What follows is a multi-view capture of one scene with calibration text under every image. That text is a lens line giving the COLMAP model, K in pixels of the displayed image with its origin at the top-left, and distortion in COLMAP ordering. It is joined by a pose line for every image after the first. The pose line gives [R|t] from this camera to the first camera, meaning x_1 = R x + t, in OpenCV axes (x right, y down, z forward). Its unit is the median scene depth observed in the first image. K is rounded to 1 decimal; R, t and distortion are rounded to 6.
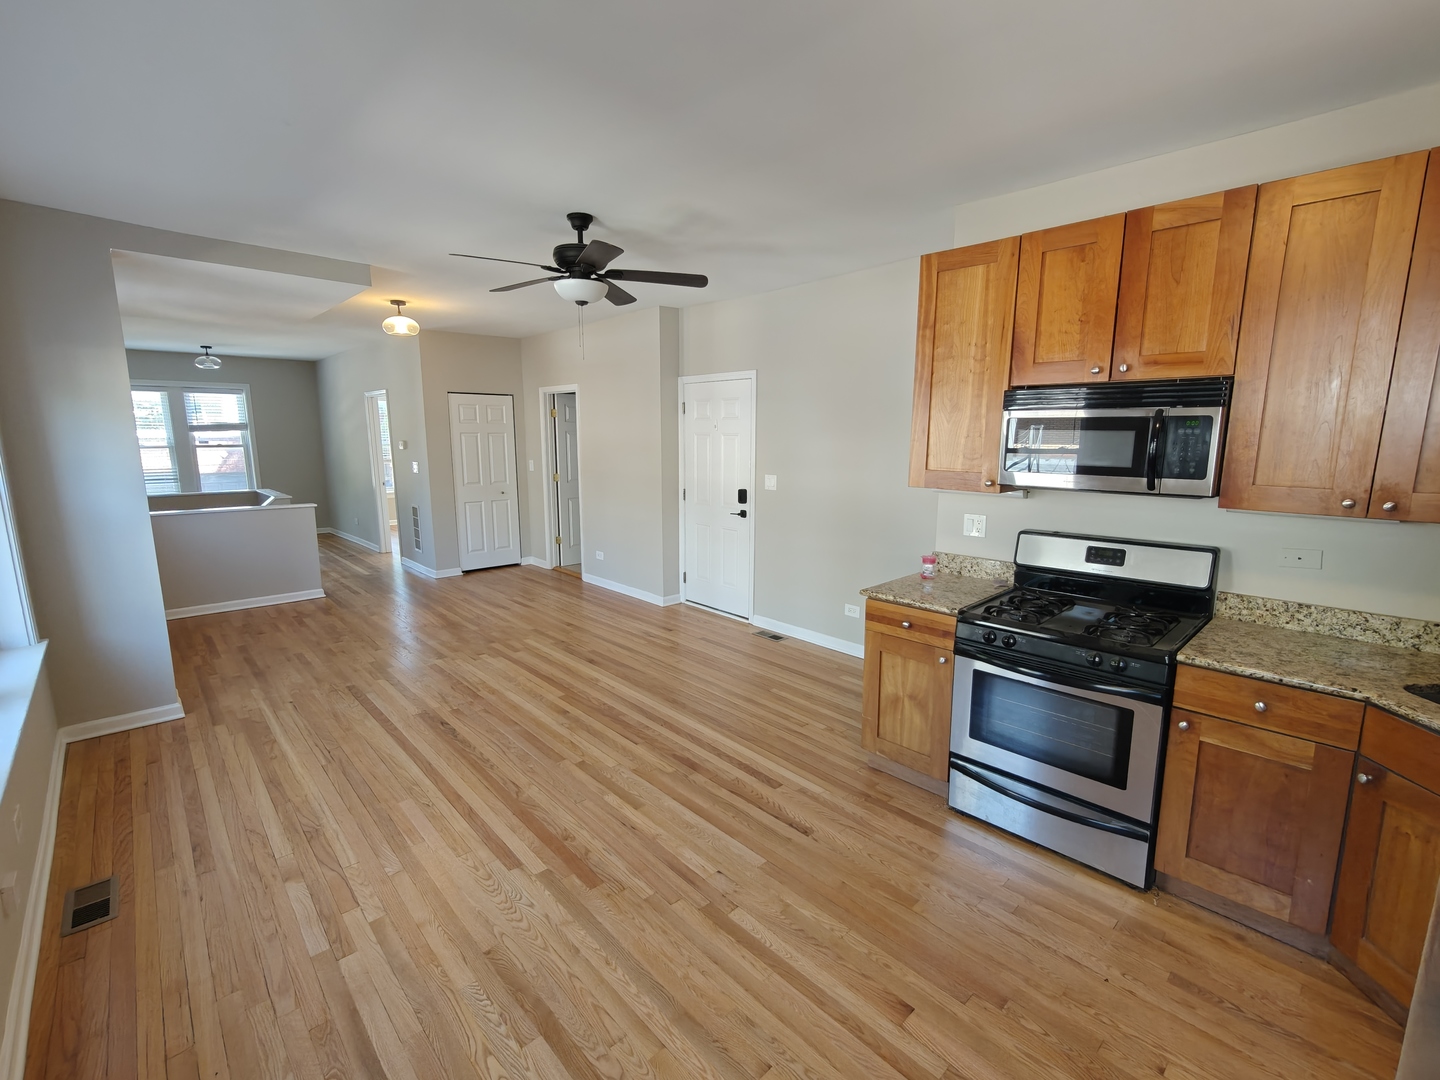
lens RADIAL K [[652.9, 0, 720.5], [0, 652.9, 540.1], [0, 0, 1]] dist [-0.000077, -0.000586]
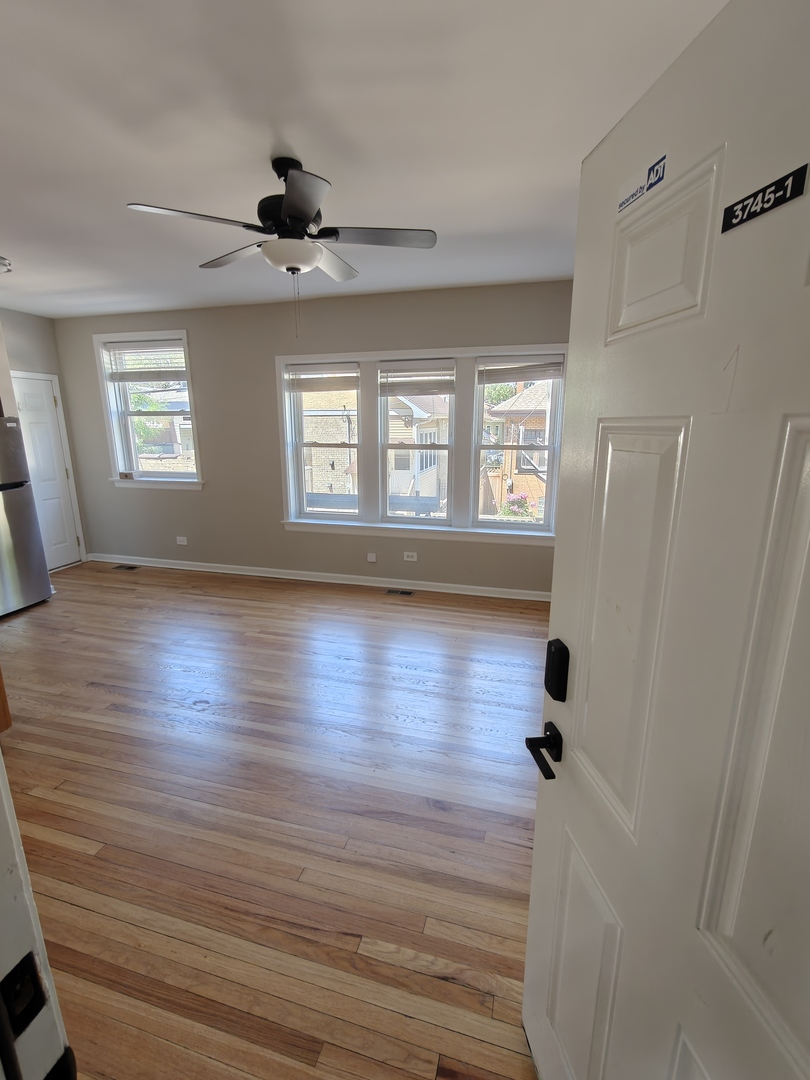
lens RADIAL K [[489.7, 0, 403.4], [0, 489.7, 538.3], [0, 0, 1]] dist [-0.000077, -0.000586]
pose [[-0.849388, 0.126405, -0.512407, 0.046721], [-0.085627, 0.925024, 0.370132, -0.314137], [0.520776, 0.358262, -0.774881, 1.851650]]
